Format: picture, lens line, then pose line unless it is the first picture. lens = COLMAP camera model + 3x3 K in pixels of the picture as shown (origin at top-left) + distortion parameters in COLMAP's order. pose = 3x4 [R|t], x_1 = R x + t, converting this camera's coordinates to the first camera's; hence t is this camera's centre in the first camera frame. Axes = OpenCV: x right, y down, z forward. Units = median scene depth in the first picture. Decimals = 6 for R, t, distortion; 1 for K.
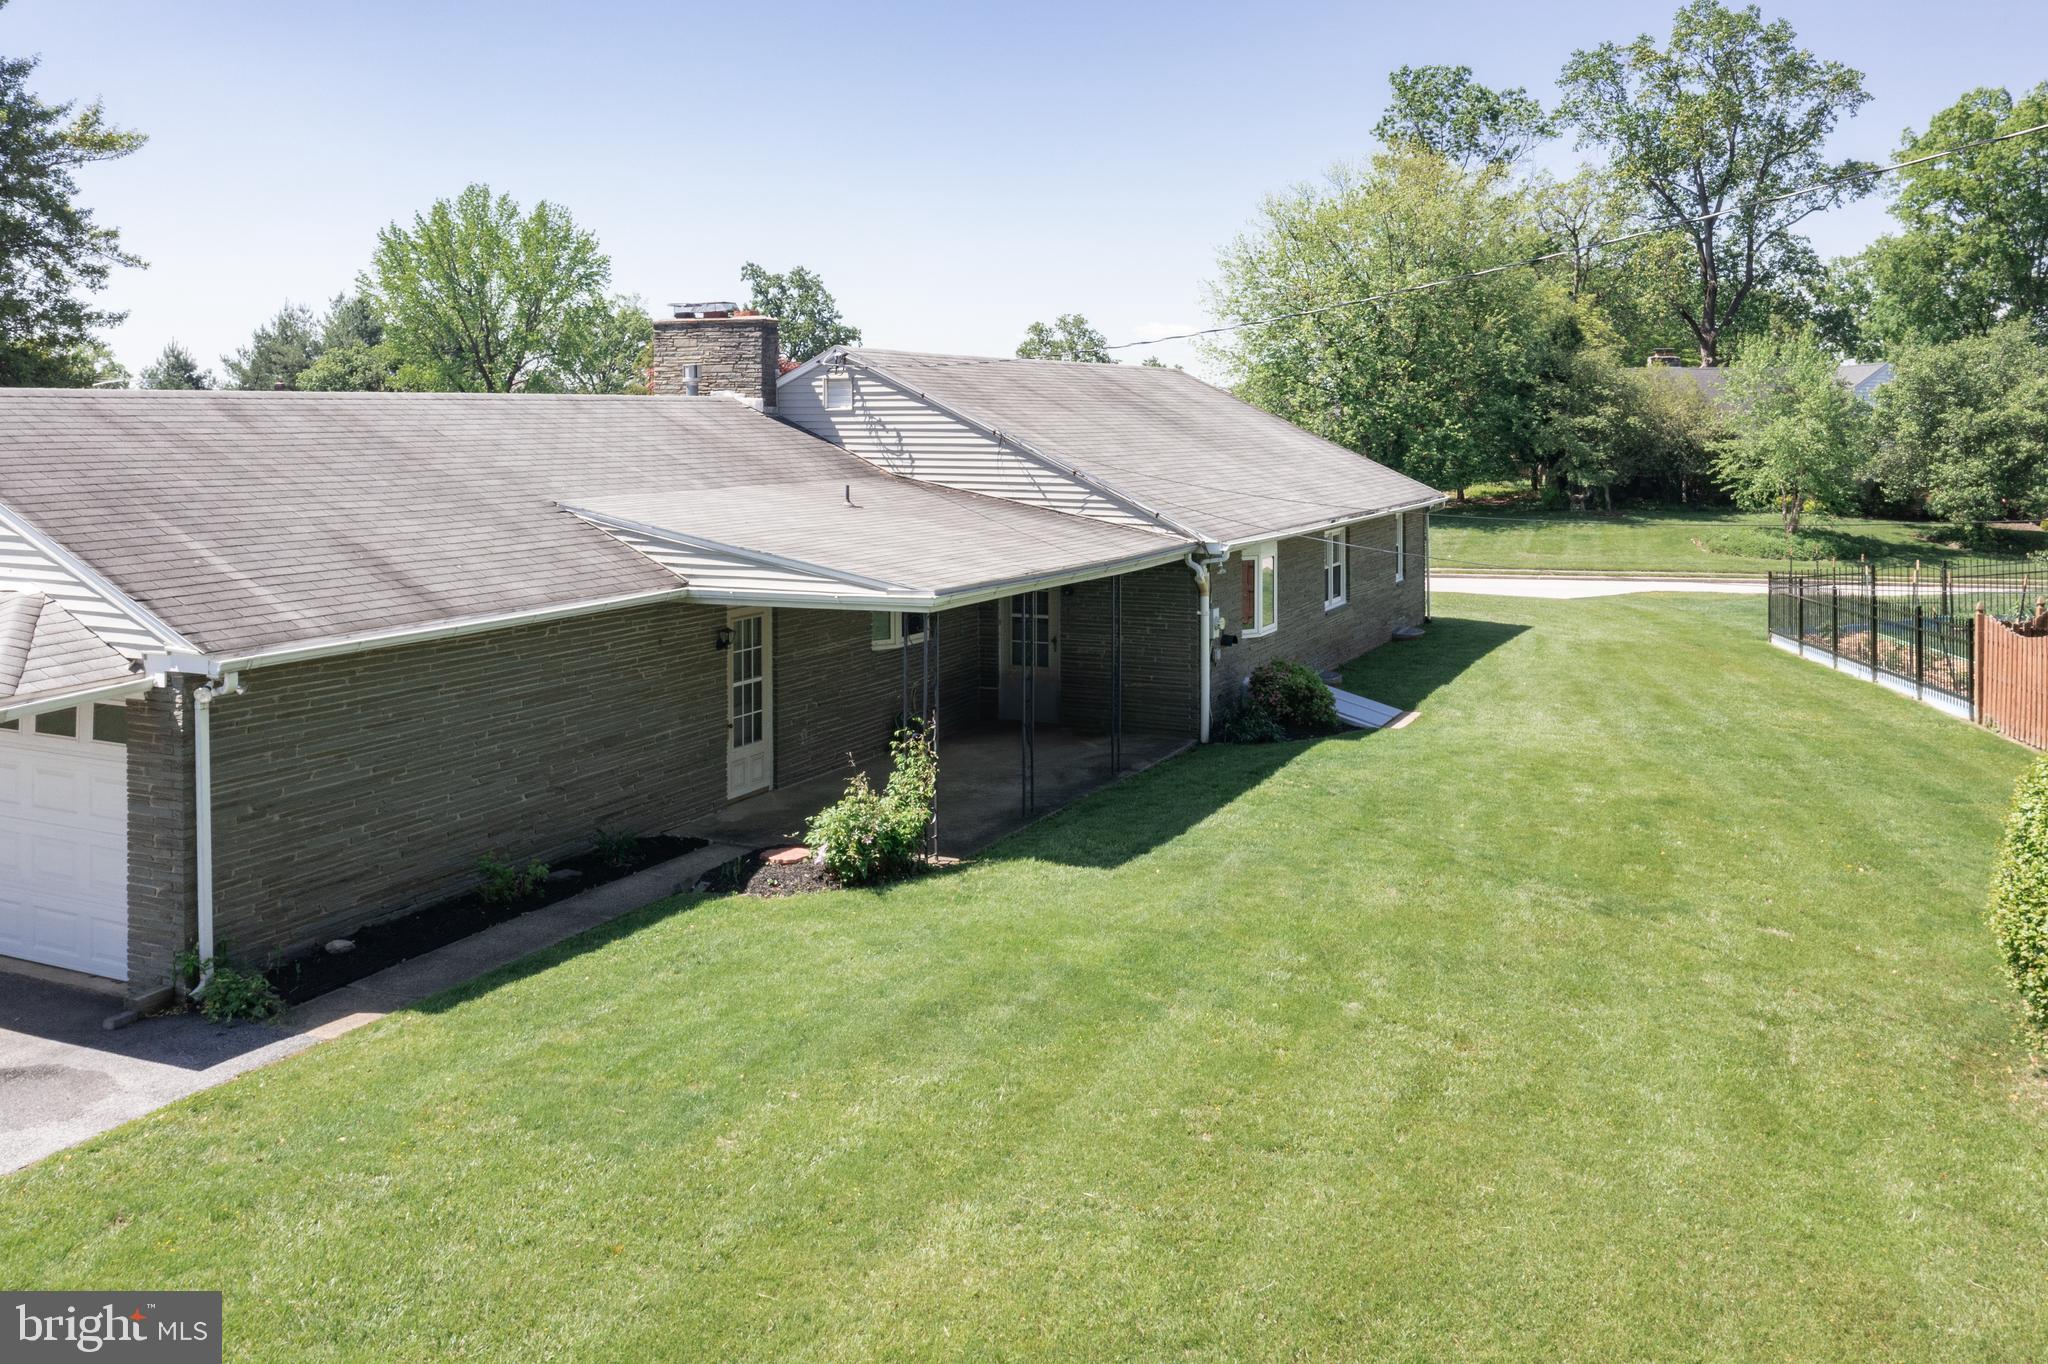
lens RADIAL K [[1701.9, 0, 1024.0], [0, 1701.9, 682.0], [0, 0, 1]] dist [-0.017308, -0.003055]
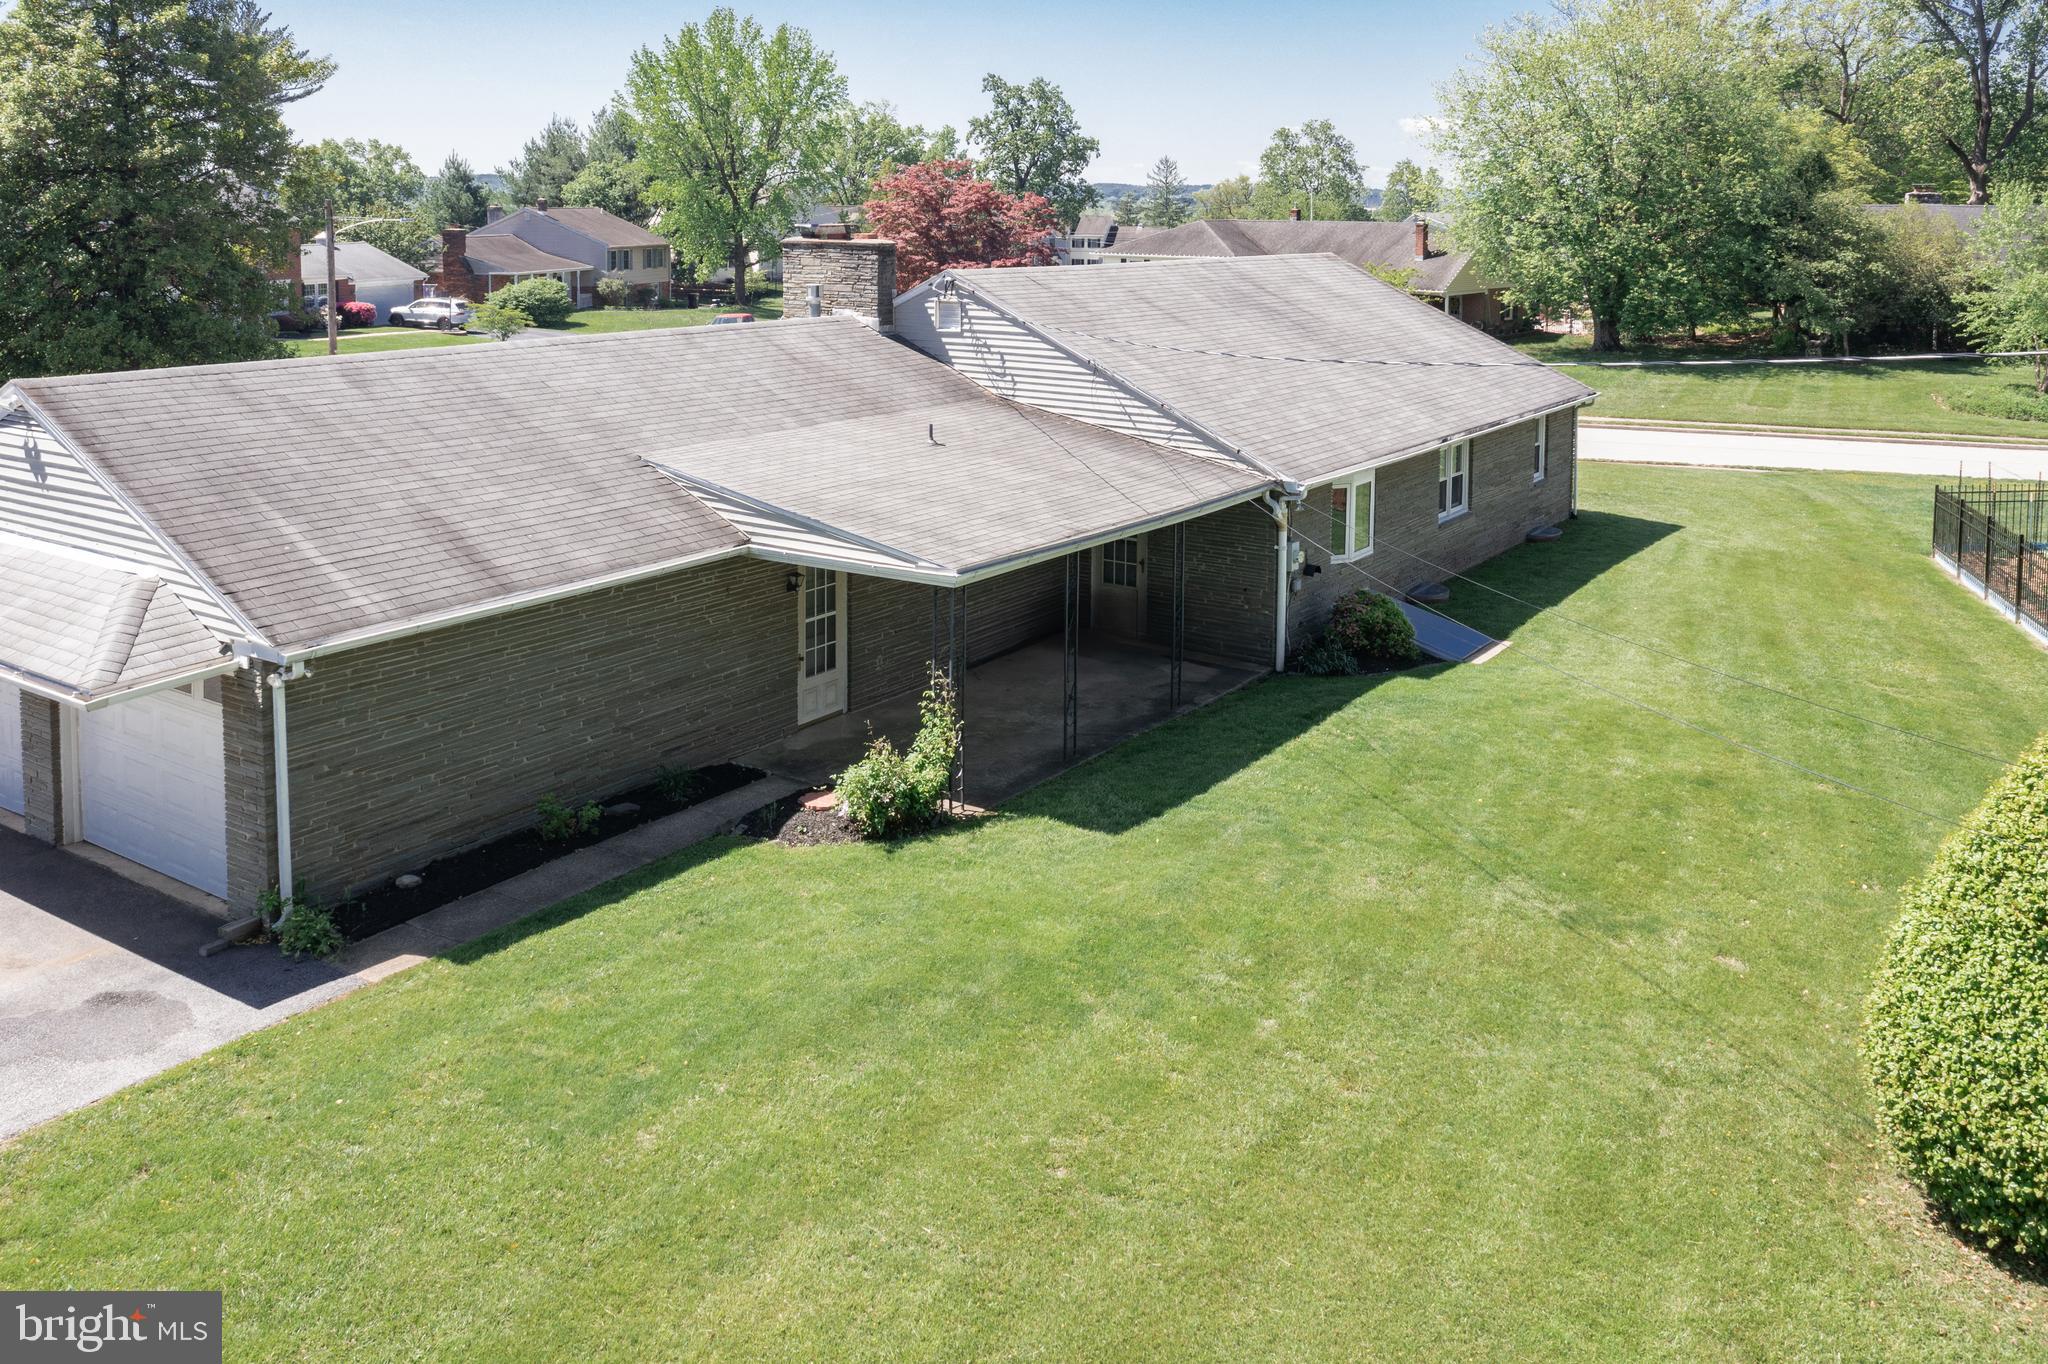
lens RADIAL K [[1679.5, 0, 1019.4], [0, 1679.5, 589.9], [0, 0, 1]] dist [-0.018872, -0.002114]
pose [[0.986953, 0.044795, -0.154650, 0.125323], [-0.032762, 0.996296, 0.079503, -0.105481], [0.157639, -0.073400, 0.984765, -0.027062]]
